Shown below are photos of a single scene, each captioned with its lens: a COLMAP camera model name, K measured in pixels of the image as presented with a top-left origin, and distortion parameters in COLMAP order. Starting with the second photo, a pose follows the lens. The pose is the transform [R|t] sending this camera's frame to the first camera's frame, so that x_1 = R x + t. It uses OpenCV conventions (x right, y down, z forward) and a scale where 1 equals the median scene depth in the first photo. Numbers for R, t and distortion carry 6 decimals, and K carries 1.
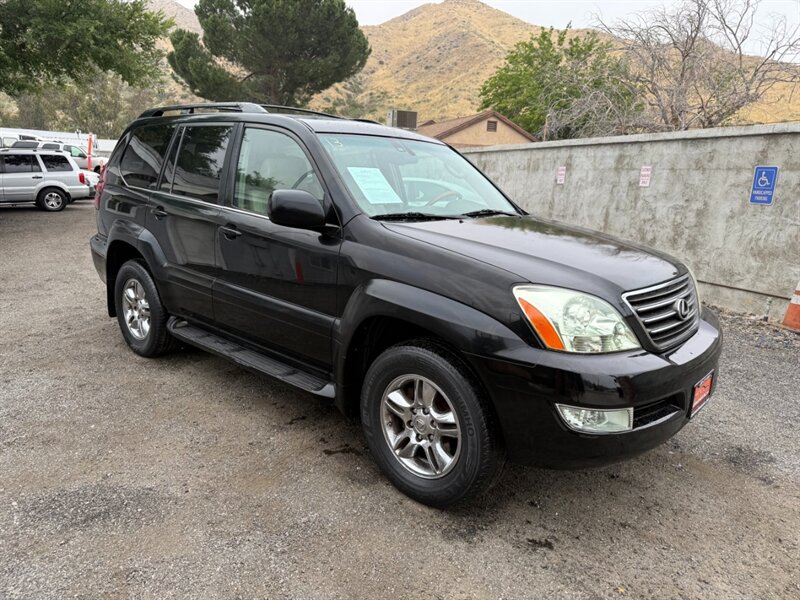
lens RADIAL K [[558.1, 0, 402.3], [0, 558.1, 319.1], [0, 0, 1]] dist [0.048631, -0.050253]
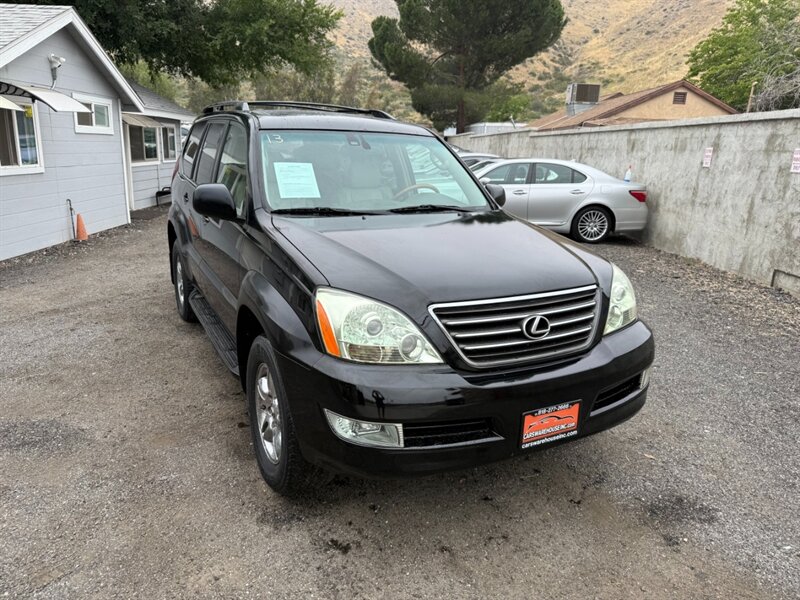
lens RADIAL K [[558.1, 0, 402.3], [0, 558.1, 319.1], [0, 0, 1]] dist [0.048631, -0.050253]
pose [[0.942360, 0.091100, -0.321960, 0.139896], [-0.079466, 0.995626, 0.049123, -0.013652], [0.325027, -0.020707, 0.945478, 0.021388]]
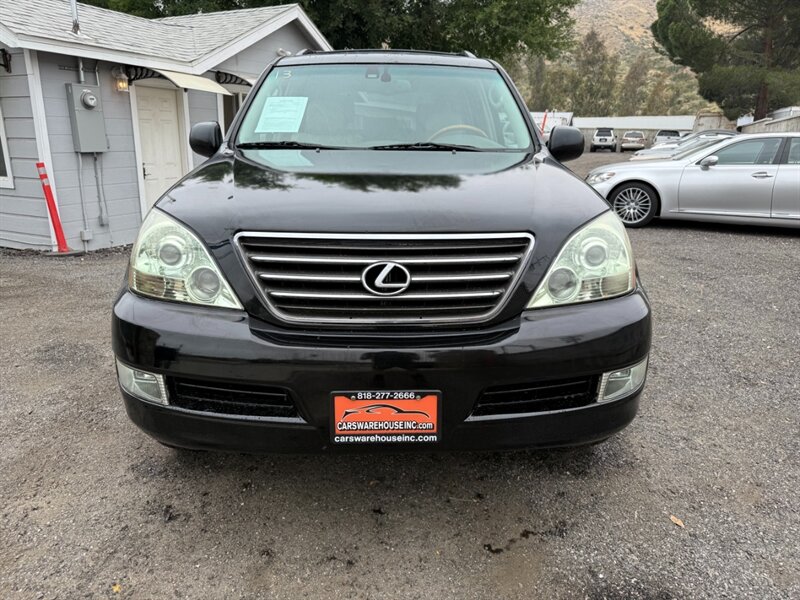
lens RADIAL K [[558.1, 0, 402.3], [0, 558.1, 319.1], [0, 0, 1]] dist [0.048631, -0.050253]
pose [[0.696670, 0.190407, -0.691662, 0.228407], [-0.164219, 0.980861, 0.104612, -0.009920], [0.698343, 0.040704, 0.714605, 0.135964]]
